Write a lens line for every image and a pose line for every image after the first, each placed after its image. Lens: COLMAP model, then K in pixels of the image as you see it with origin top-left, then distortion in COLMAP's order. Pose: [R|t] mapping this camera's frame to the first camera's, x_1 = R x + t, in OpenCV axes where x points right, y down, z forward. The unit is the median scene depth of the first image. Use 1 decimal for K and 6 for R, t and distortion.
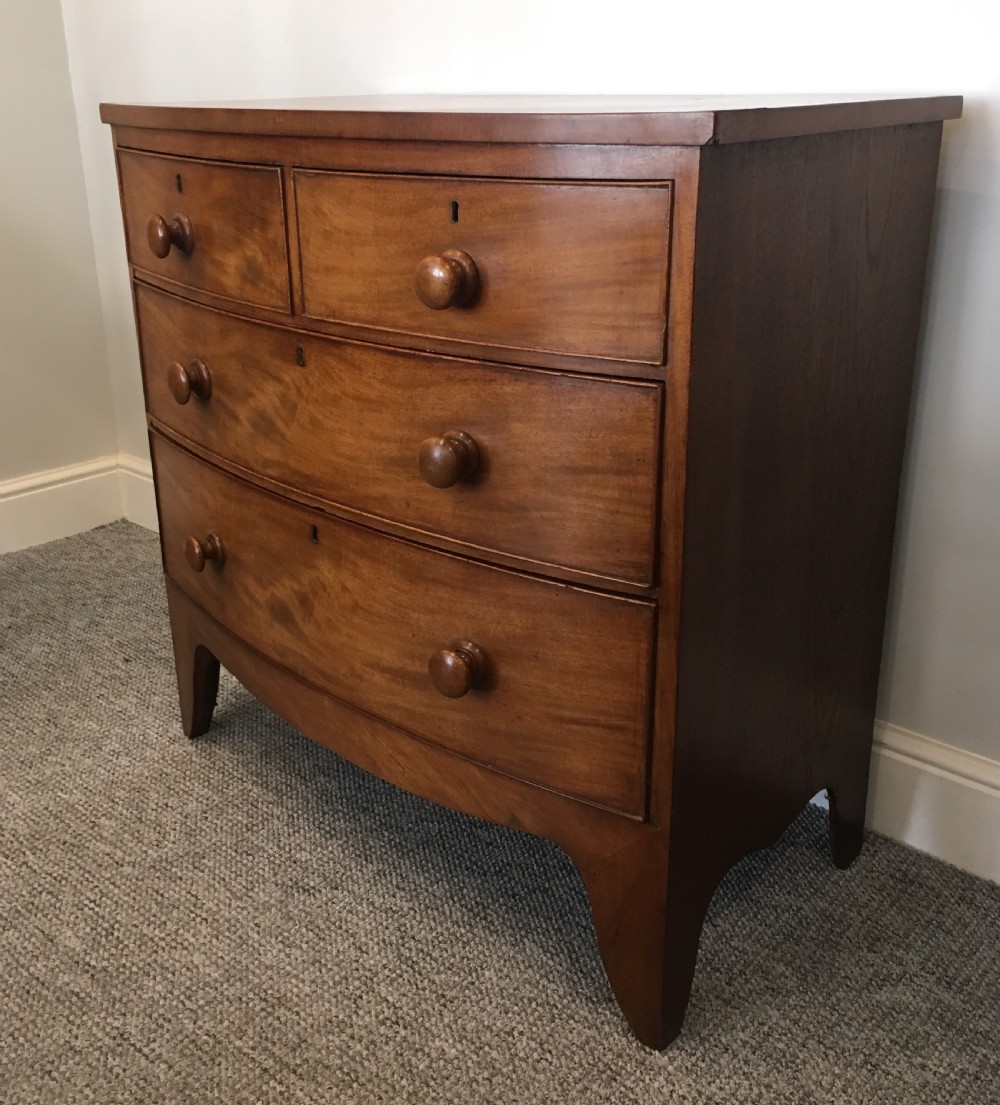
lens RADIAL K [[1151.5, 0, 536.4], [0, 1151.5, 503.0], [0, 0, 1]] dist [-0.003532, 0.000000]
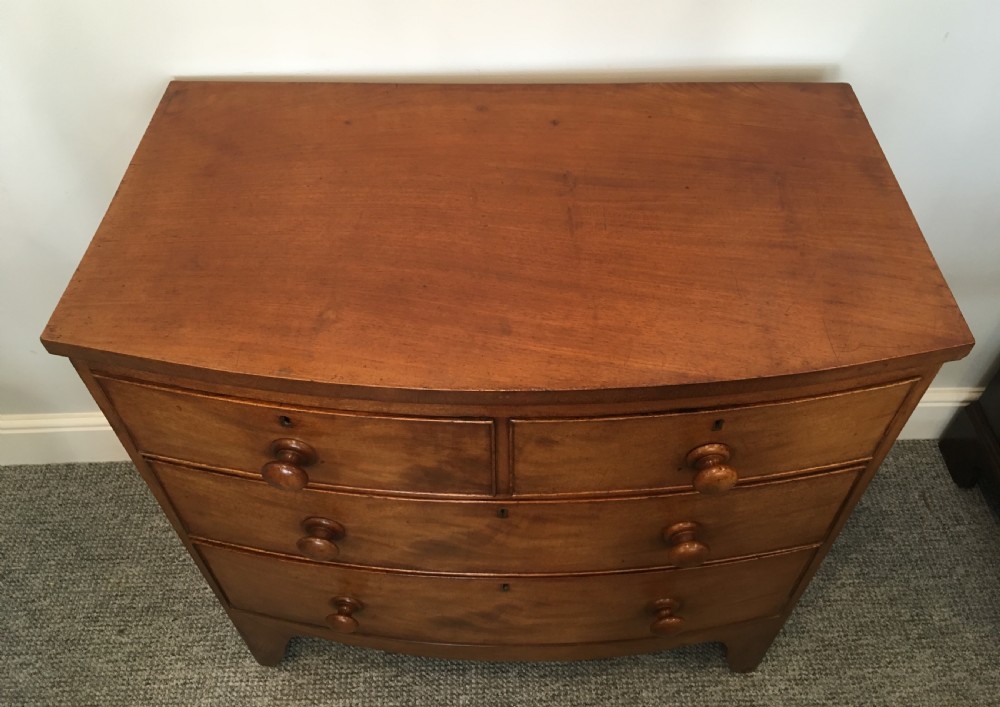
lens RADIAL K [[807.2, 0, 514.5], [0, 807.2, 325.3], [0, 0, 1]] dist [0.019043, -0.024758]
pose [[0.744567, -0.493903, 0.449086, -0.433313], [0.225734, 0.819396, 0.526911, -0.650877], [-0.628223, -0.290947, 0.721586, 0.457568]]
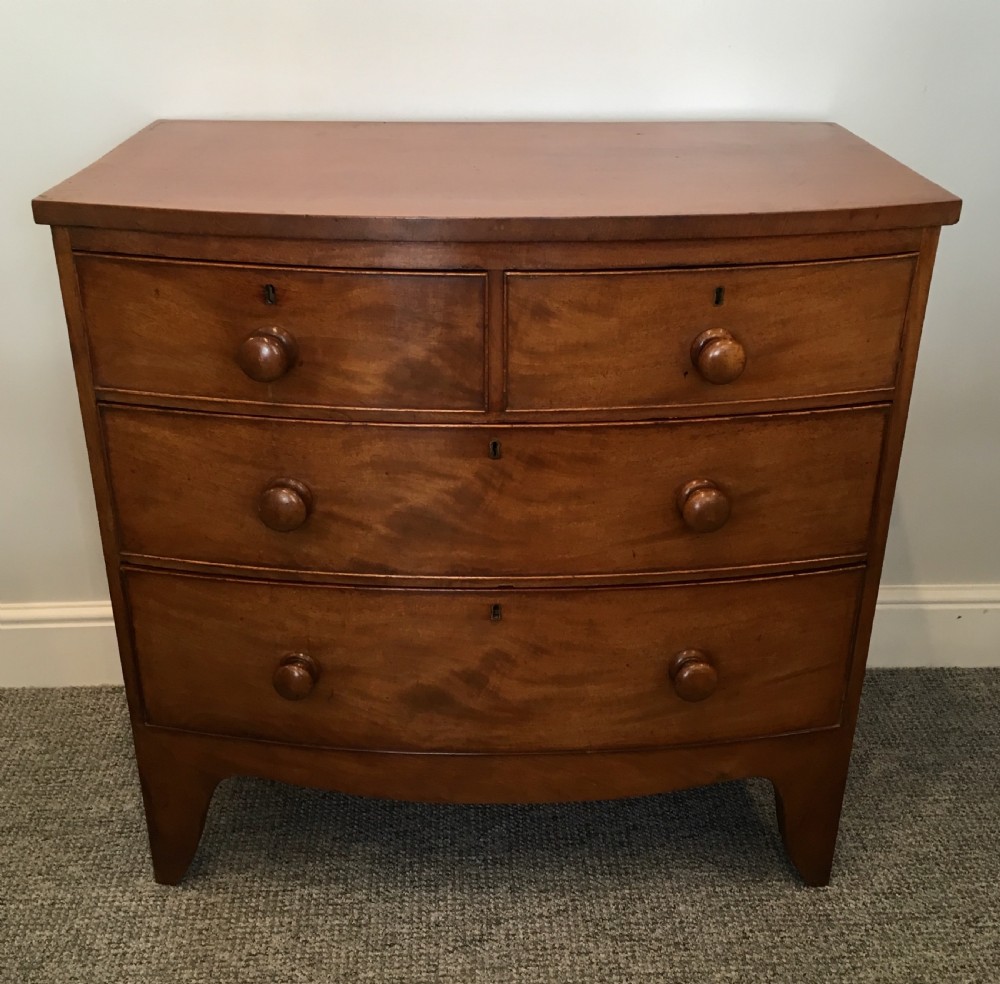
lens RADIAL K [[1131.0, 0, 506.5], [0, 1131.0, 482.8], [0, 0, 1]] dist [0.007404, 0.000000]
pose [[0.730251, -0.295759, 0.615841, -0.765750], [0.227300, 0.955261, 0.189238, -0.268852], [-0.644258, 0.001789, 0.764806, 0.233762]]
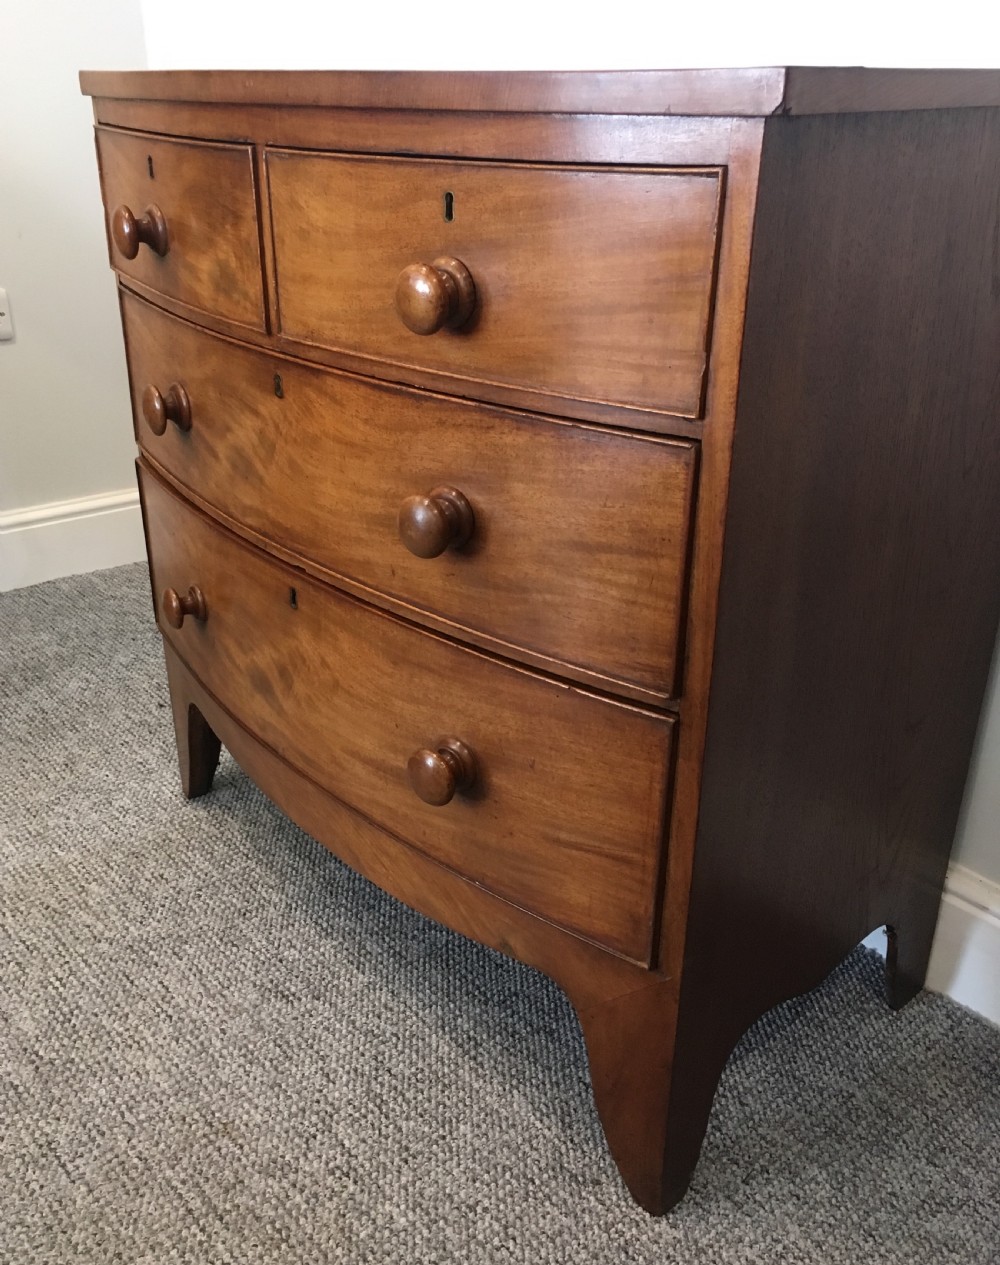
lens RADIAL K [[1168.1, 0, 525.3], [0, 1168.1, 638.7], [0, 0, 1]] dist [-0.029496, 0.000000]
pose [[0.986438, 0.078631, -0.144075, 0.100023], [-0.065766, 0.993586, 0.091984, -0.034850], [0.150384, -0.081261, 0.985282, 0.188756]]
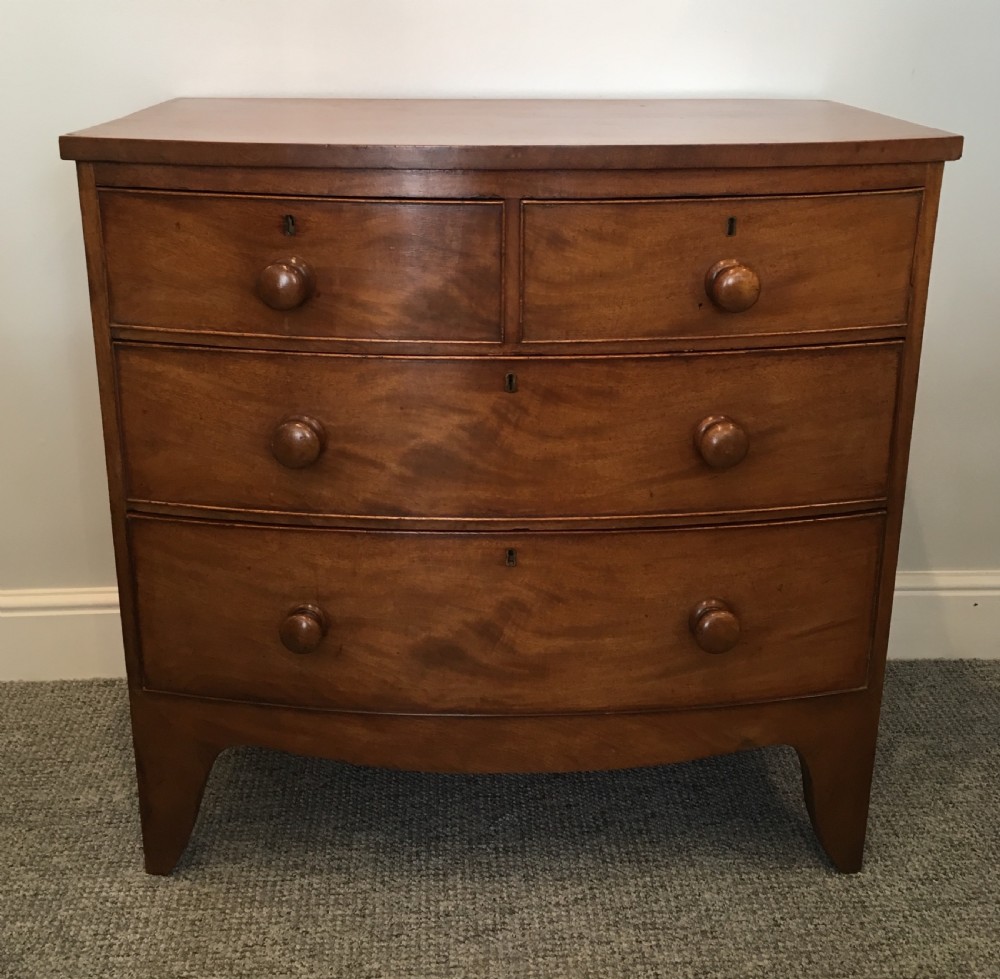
lens RADIAL K [[1131.0, 0, 505.5], [0, 1131.0, 390.1], [0, 0, 1]] dist [0.007404, 0.000000]
pose [[0.722999, -0.207386, 0.658986, -0.806871], [0.230889, 0.971566, 0.052439, -0.165422], [-0.651124, 0.114239, 0.750325, 0.259287]]
